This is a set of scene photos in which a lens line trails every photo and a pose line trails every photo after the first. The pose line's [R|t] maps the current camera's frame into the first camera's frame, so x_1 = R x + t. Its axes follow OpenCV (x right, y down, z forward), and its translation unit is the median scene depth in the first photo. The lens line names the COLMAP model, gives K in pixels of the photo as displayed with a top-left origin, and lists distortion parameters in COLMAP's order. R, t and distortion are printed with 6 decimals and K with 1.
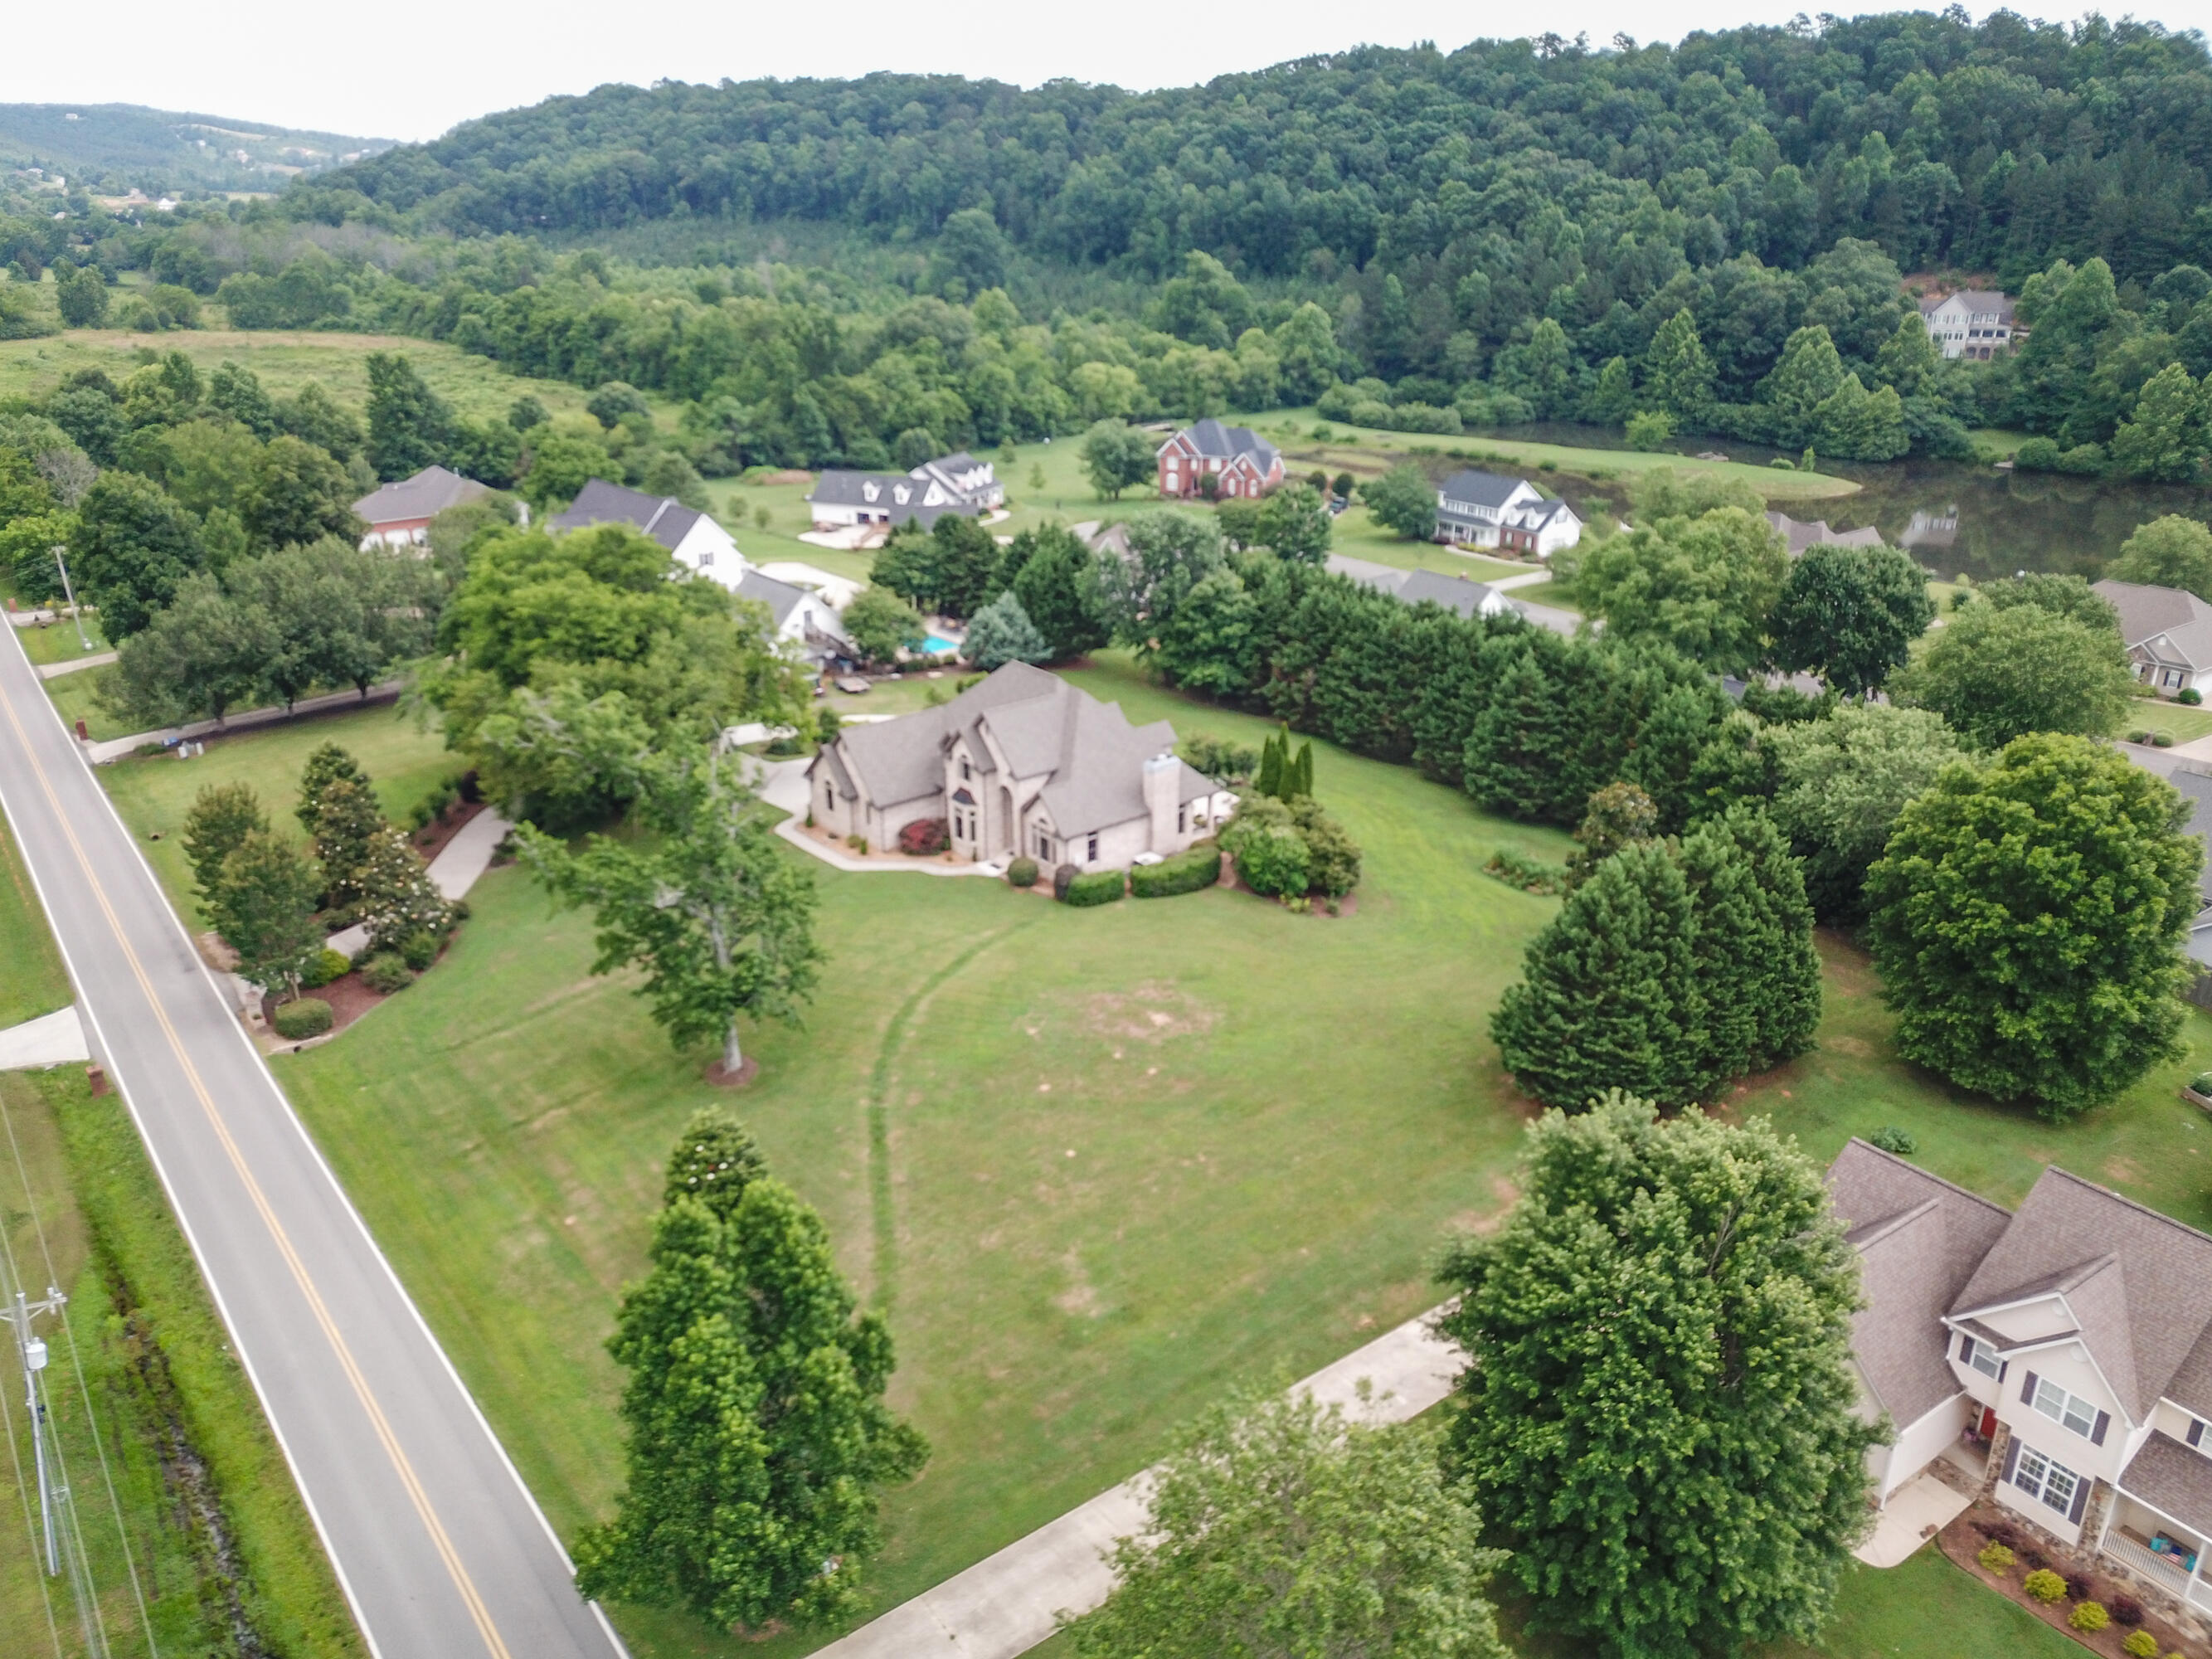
lens RADIAL K [[1665.7, 0, 1077.3], [0, 1665.7, 827.1], [0, 0, 1]] dist [0.036340, -0.009011]
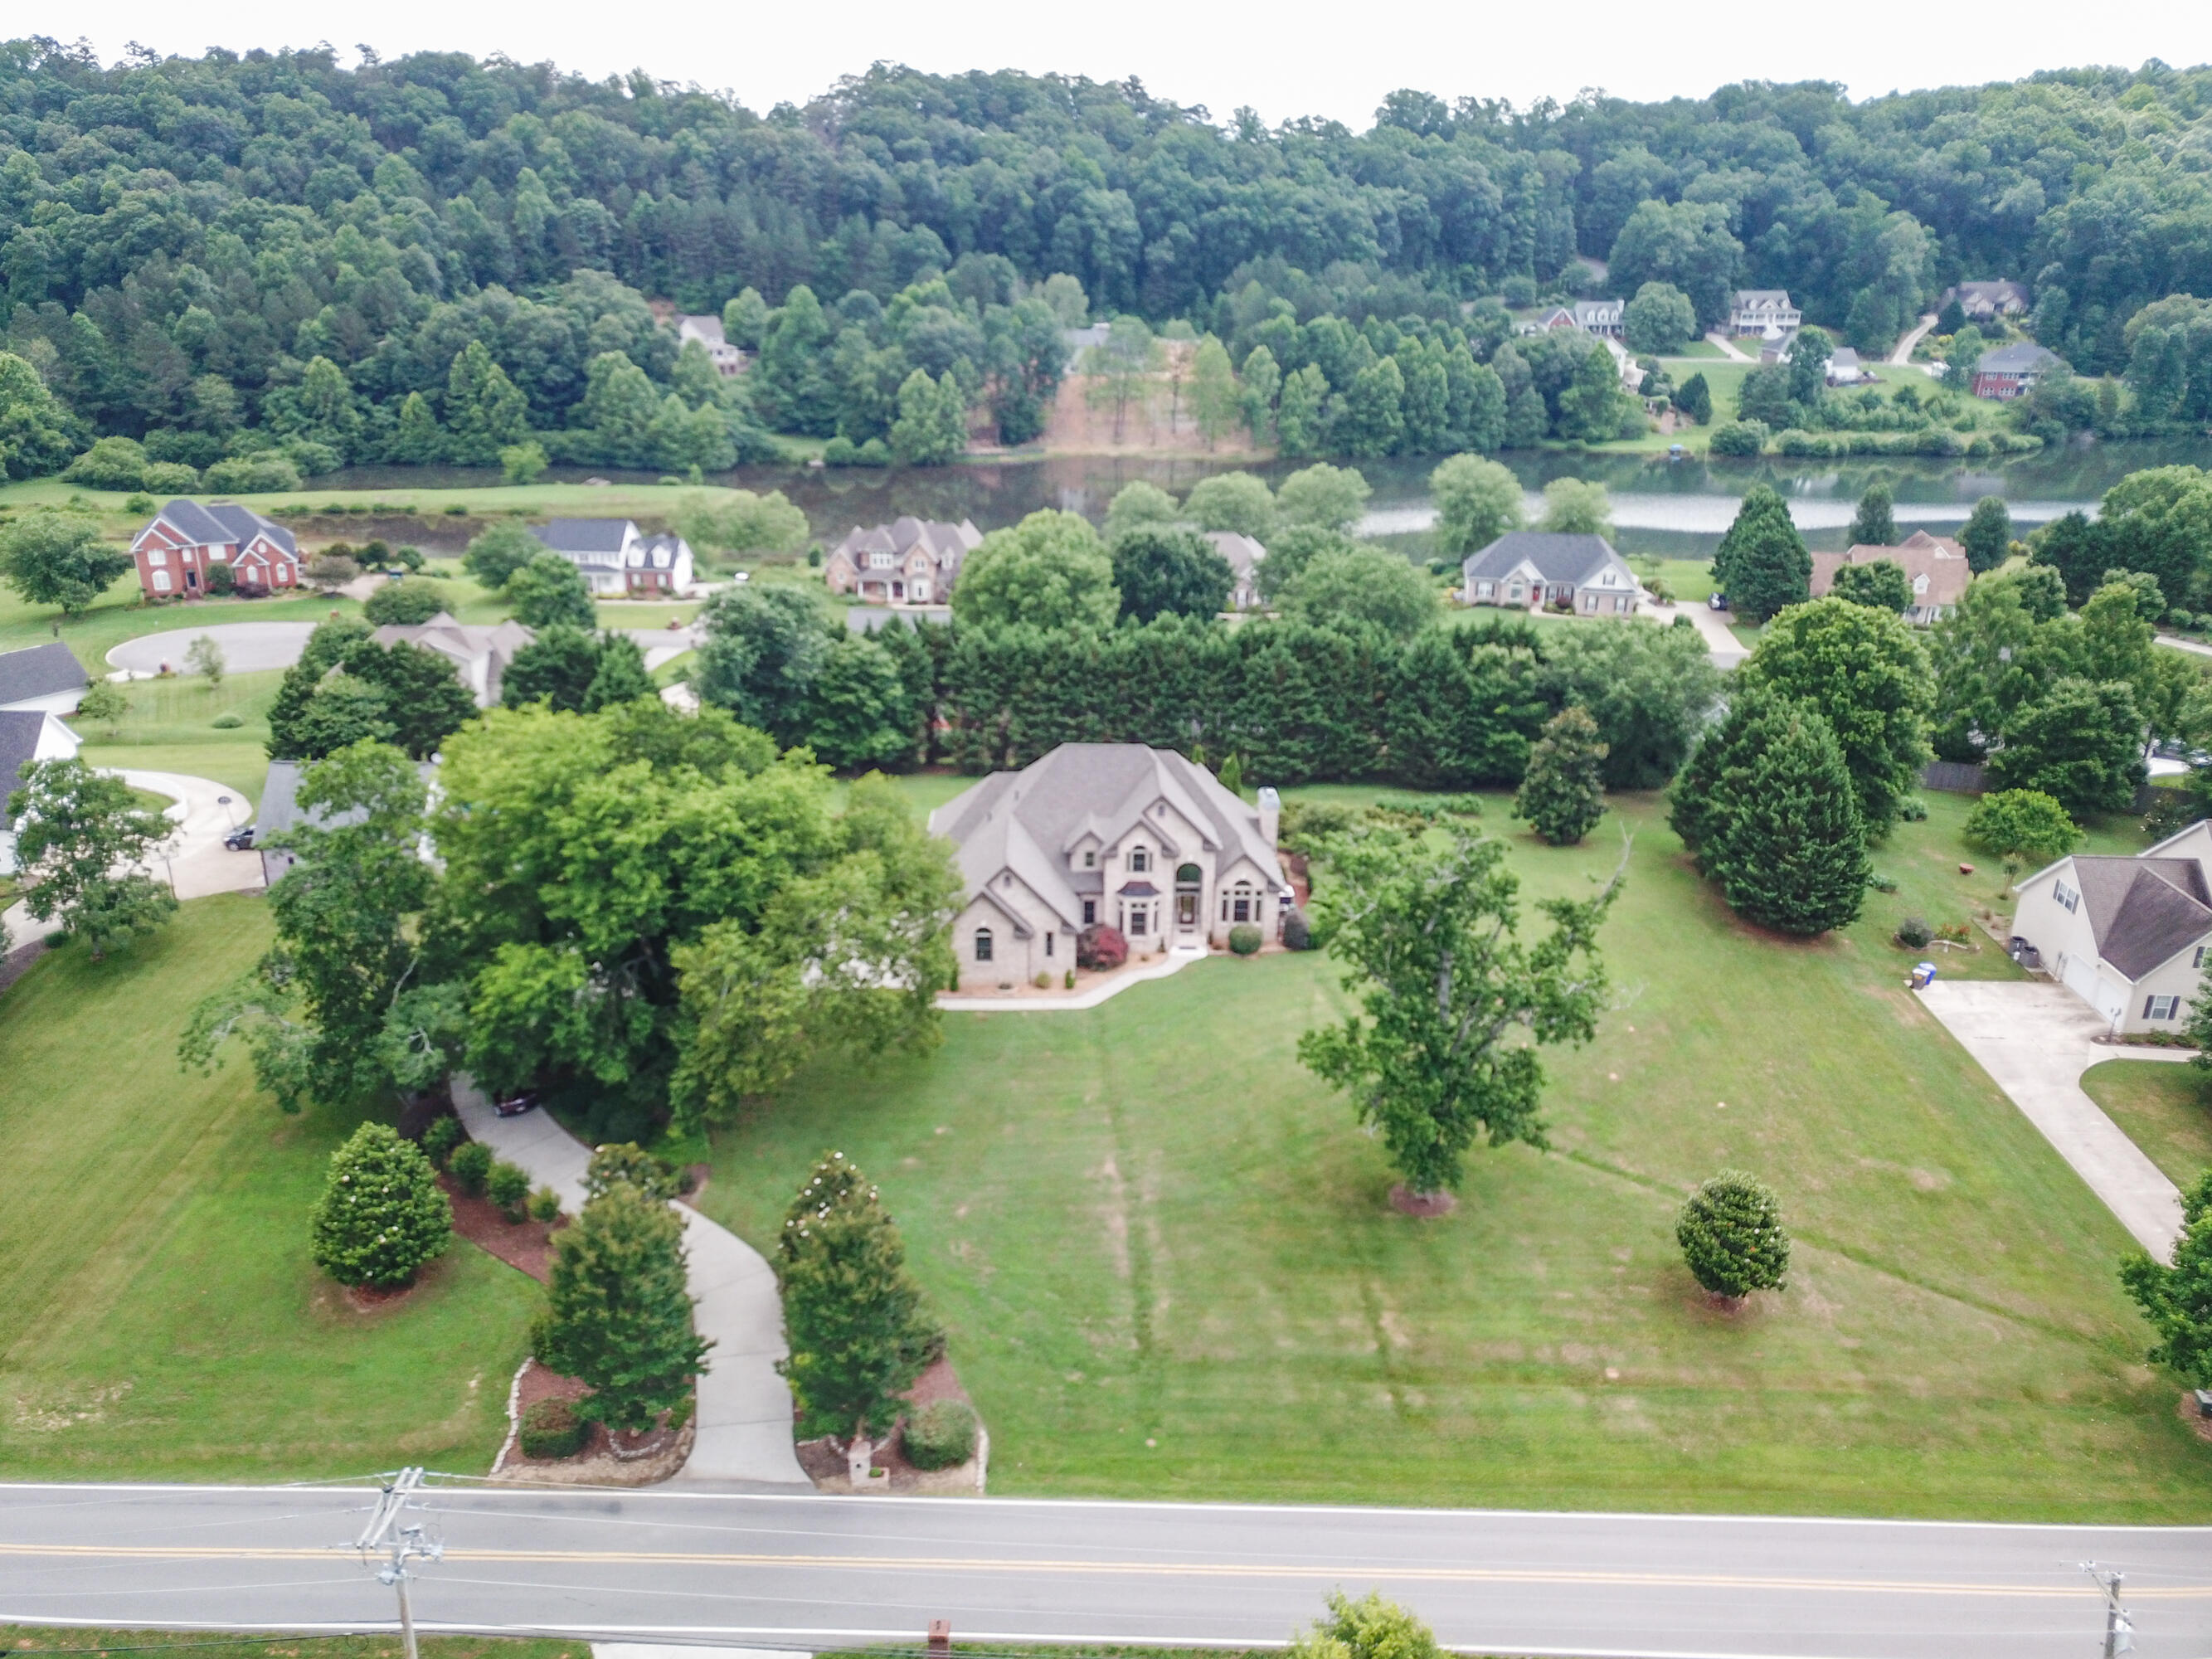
lens RADIAL K [[1665.7, 0, 1092.0], [0, 1665.7, 817.7], [0, 0, 1]] dist [0.036340, -0.009011]
pose [[0.608098, -0.262738, 0.749123, -0.279676], [0.275168, 0.954903, 0.111544, -0.060960], [-0.744647, 0.138305, 0.652972, 0.147179]]
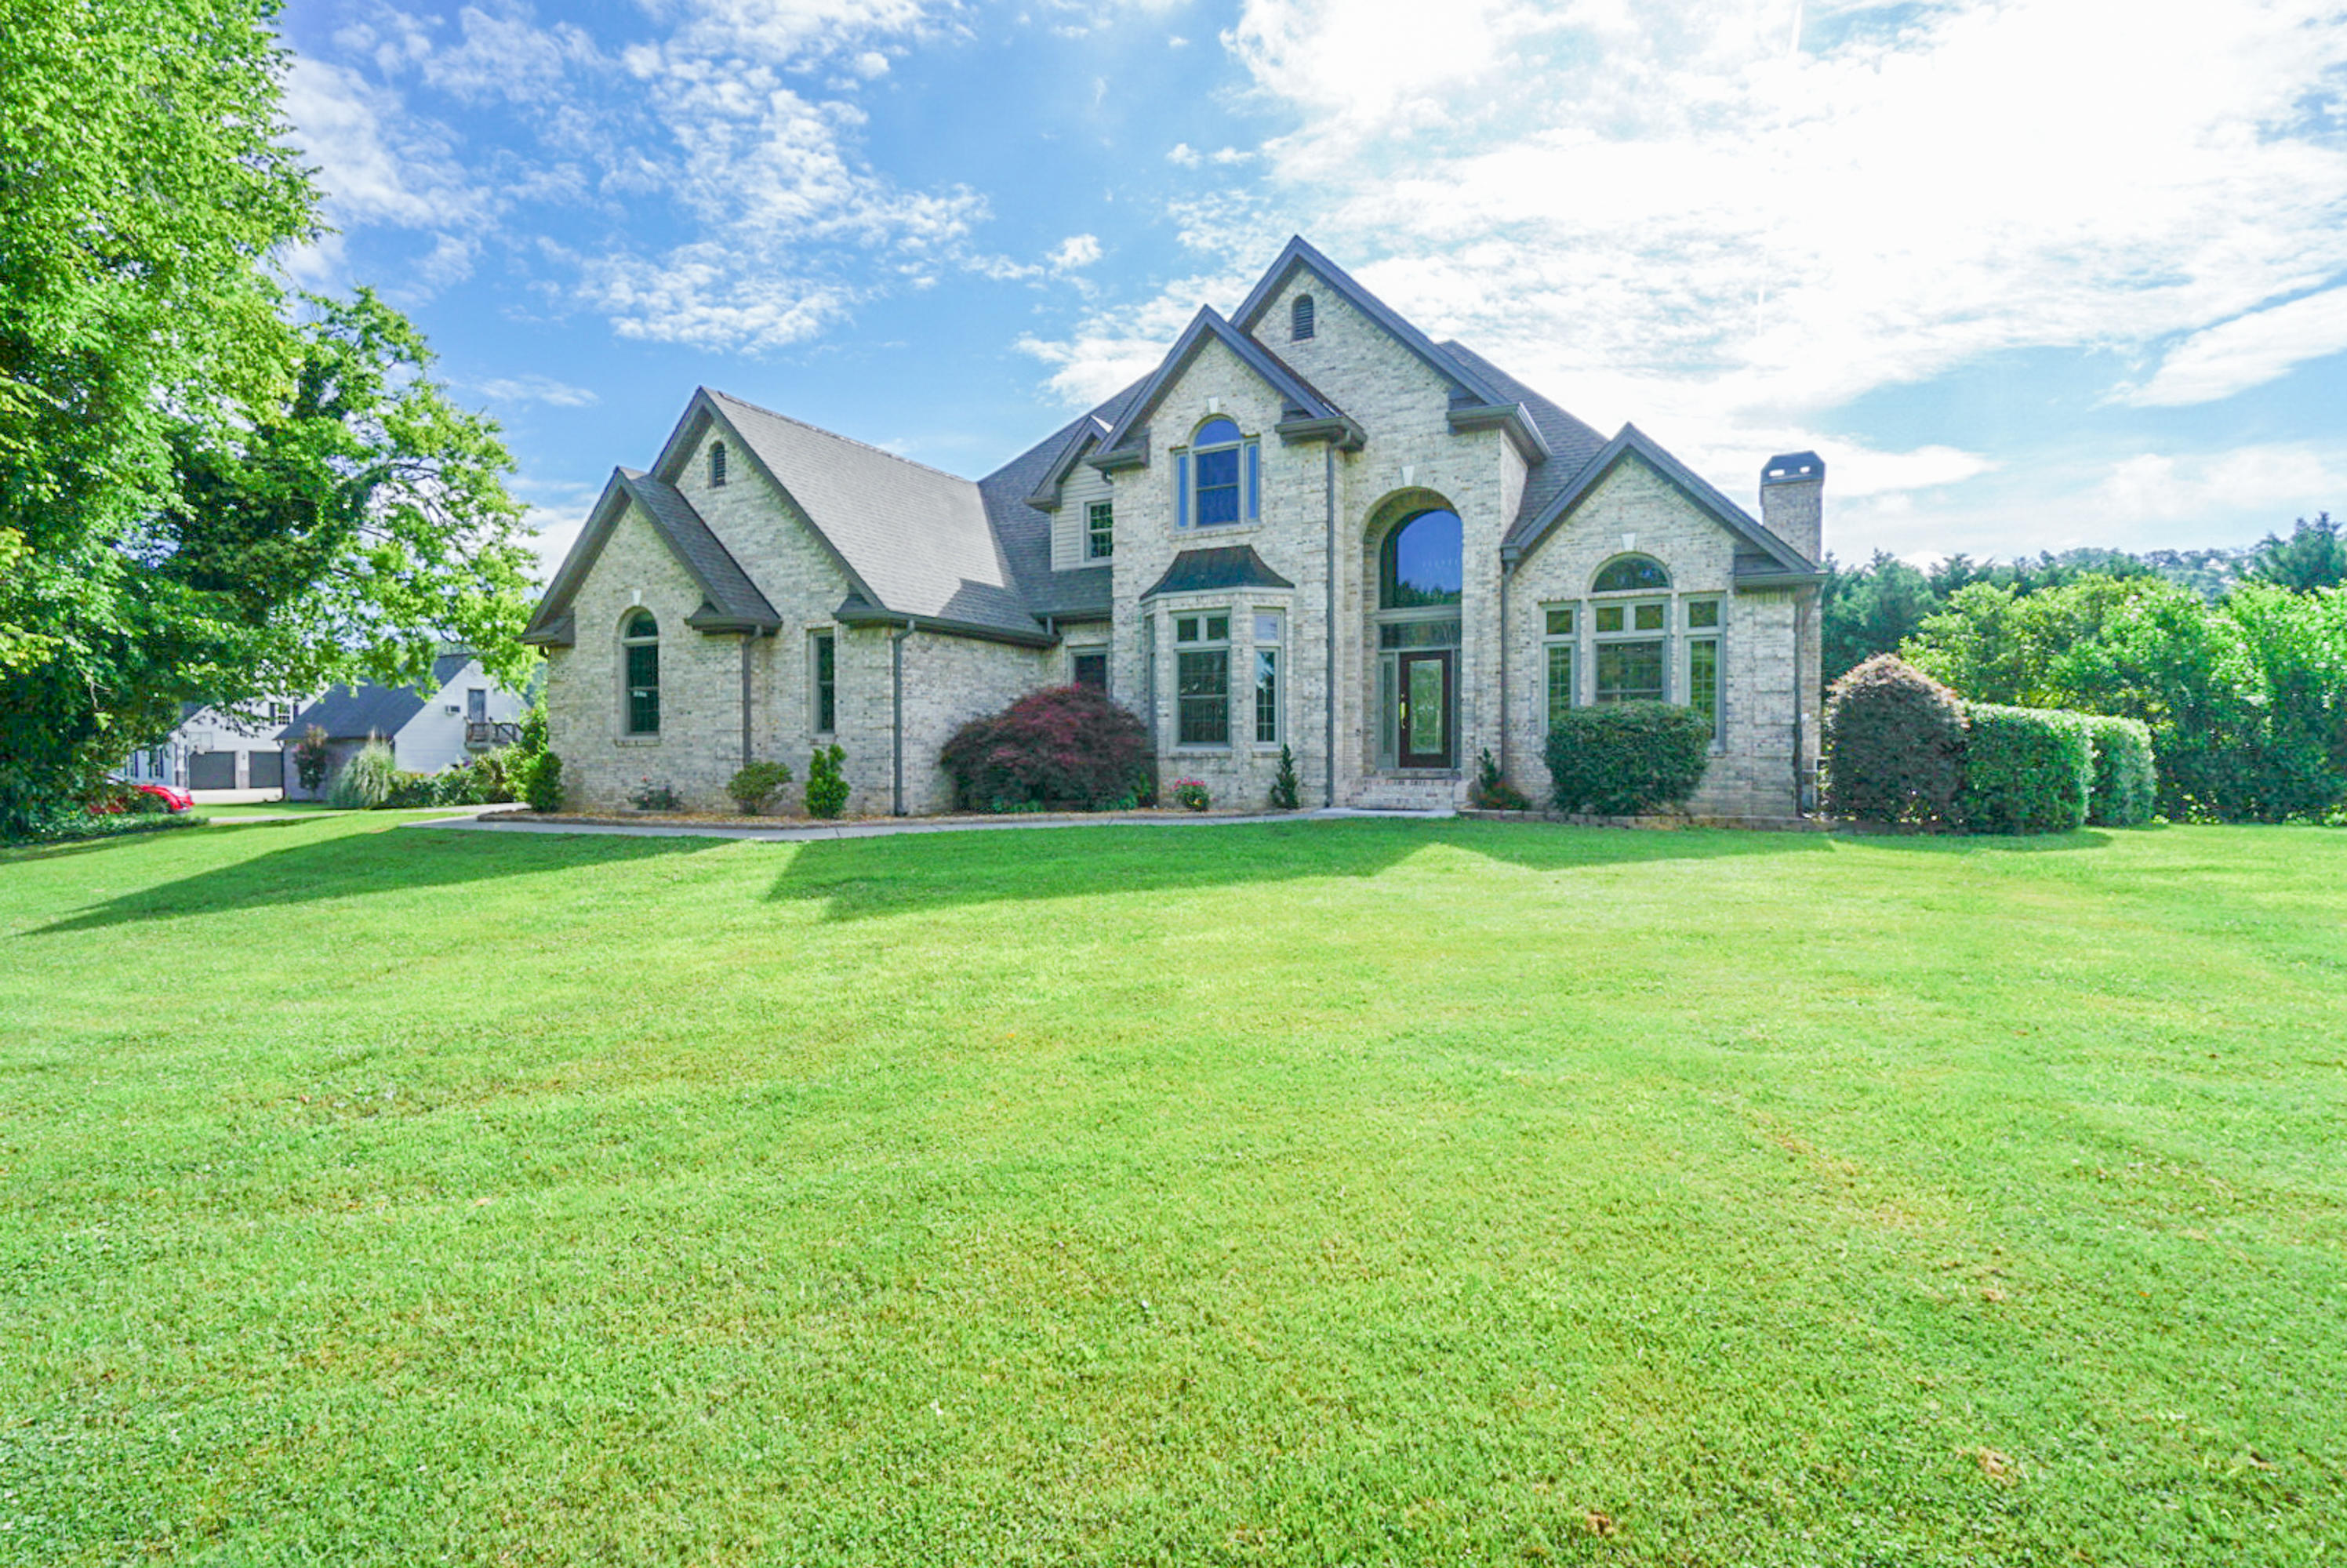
lens RADIAL K [[1151.6, 0, 1043.9], [0, 1151.6, 785.9], [0, 0, 1]] dist [0.000461, -0.000715]
pose [[0.937221, -0.005927, 0.348685, -0.057791], [0.123918, 0.940264, -0.317094, 0.025084], [-0.325976, 0.340395, 0.881970, 0.310073]]
